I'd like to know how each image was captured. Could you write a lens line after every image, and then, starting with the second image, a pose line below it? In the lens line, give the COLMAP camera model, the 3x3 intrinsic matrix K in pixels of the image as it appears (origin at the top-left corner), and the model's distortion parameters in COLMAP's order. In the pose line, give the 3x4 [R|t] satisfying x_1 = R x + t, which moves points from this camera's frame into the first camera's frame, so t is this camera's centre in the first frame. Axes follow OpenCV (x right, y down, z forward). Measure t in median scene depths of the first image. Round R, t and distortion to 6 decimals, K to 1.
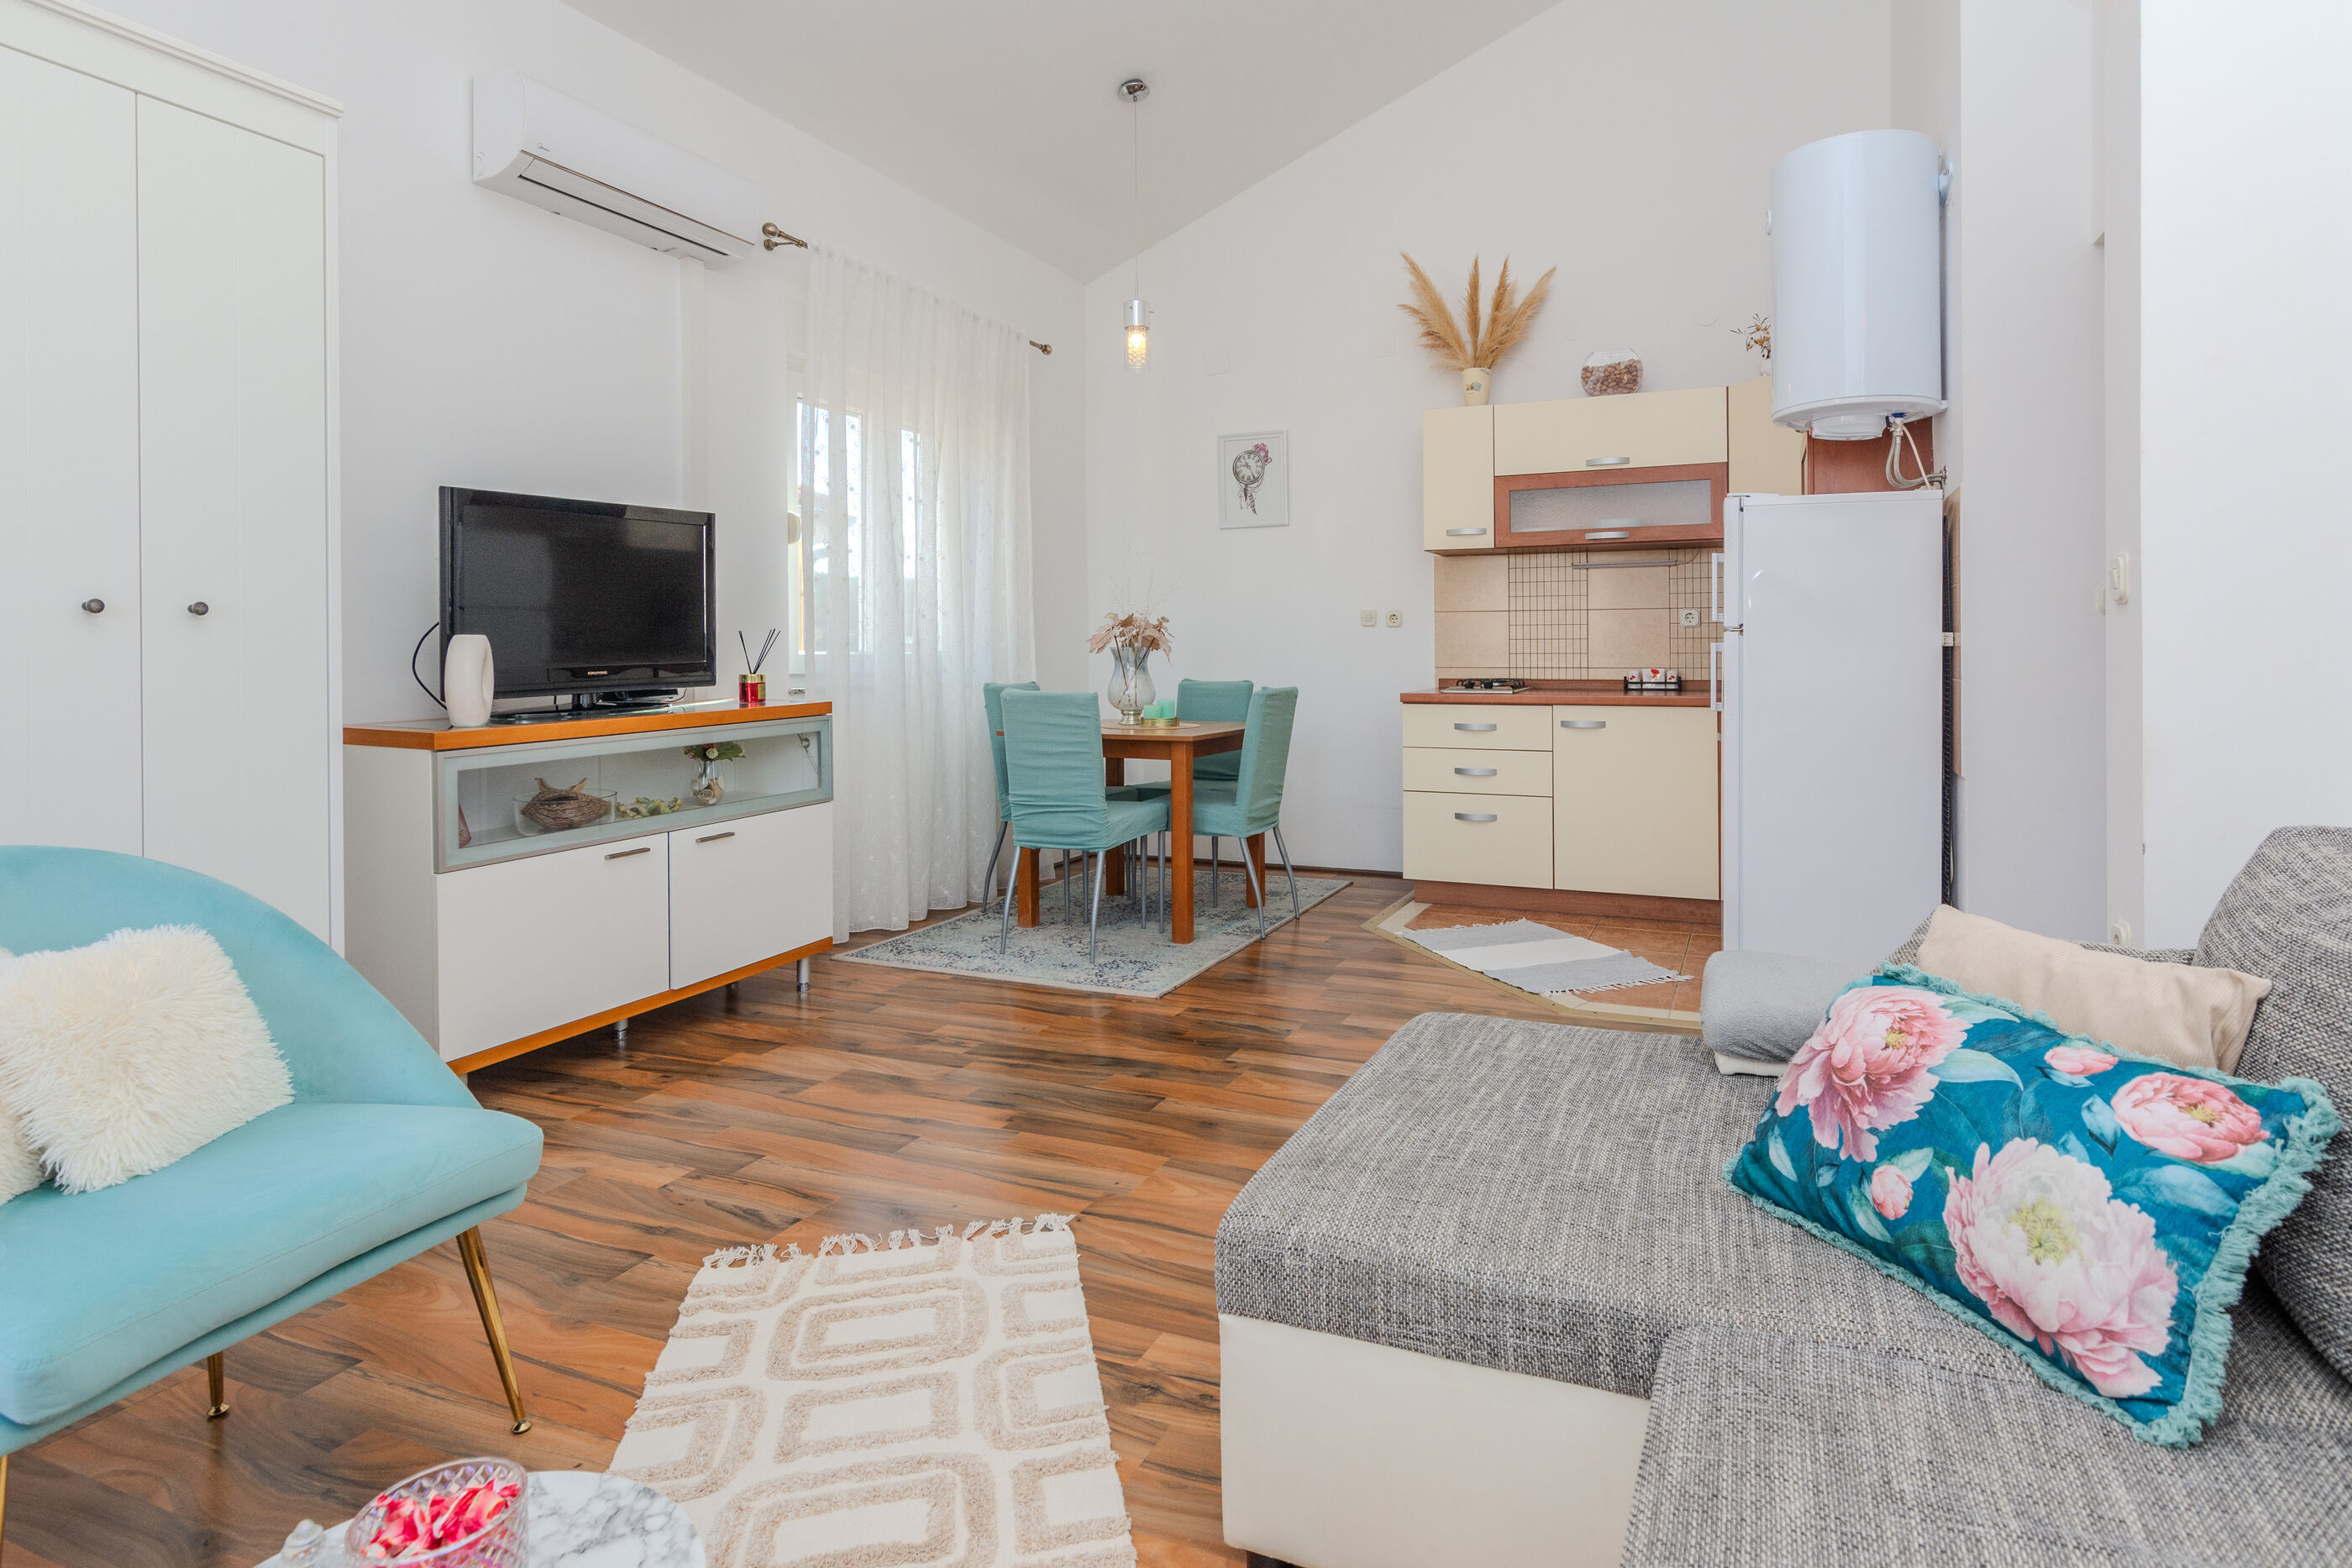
lens RADIAL K [[1207.5, 0, 1235.4], [0, 1207.5, 654.3], [0, 0, 1]] dist [0.039996, -0.000025]
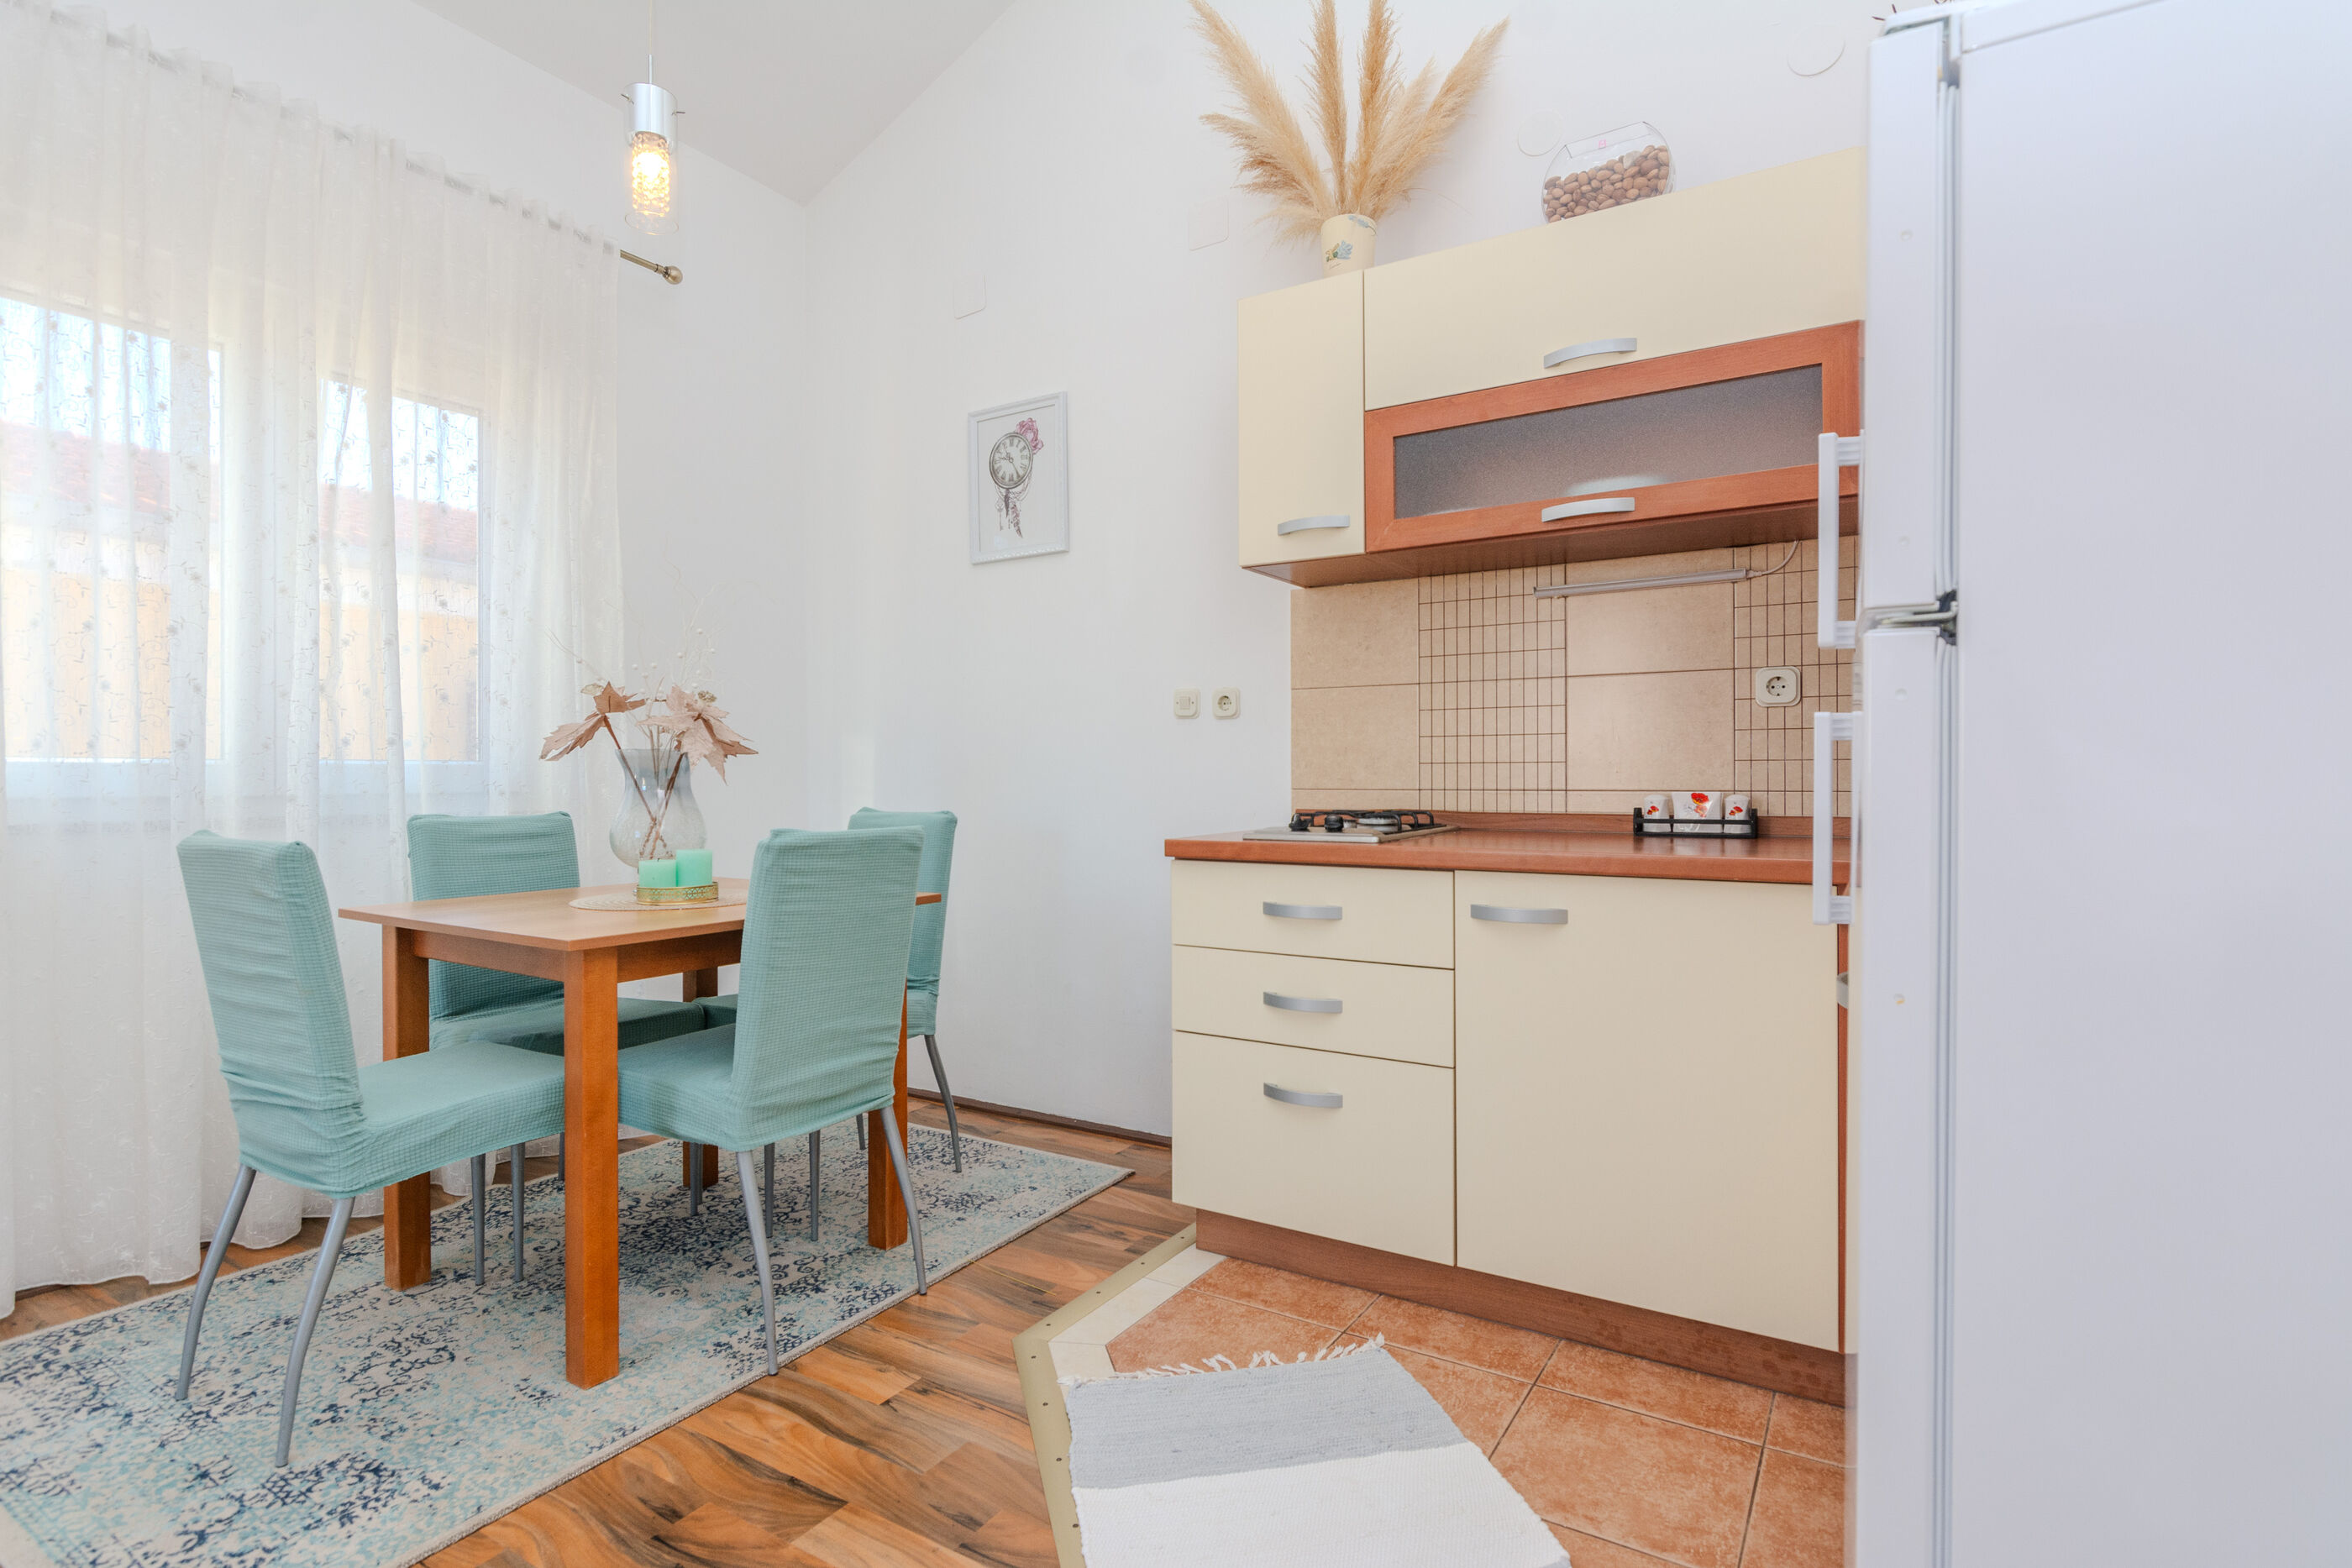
lens RADIAL K [[1130.1, 0, 1176.0], [0, 1130.1, 784.0], [0, 0, 1]] dist [-0.003311, 0.000093]
pose [[0.988216, 0.000890, -0.153065, 0.206552], [-0.000949, 1.000000, -0.000314, 0.008988], [0.153065, 0.000456, 0.988216, 0.519670]]
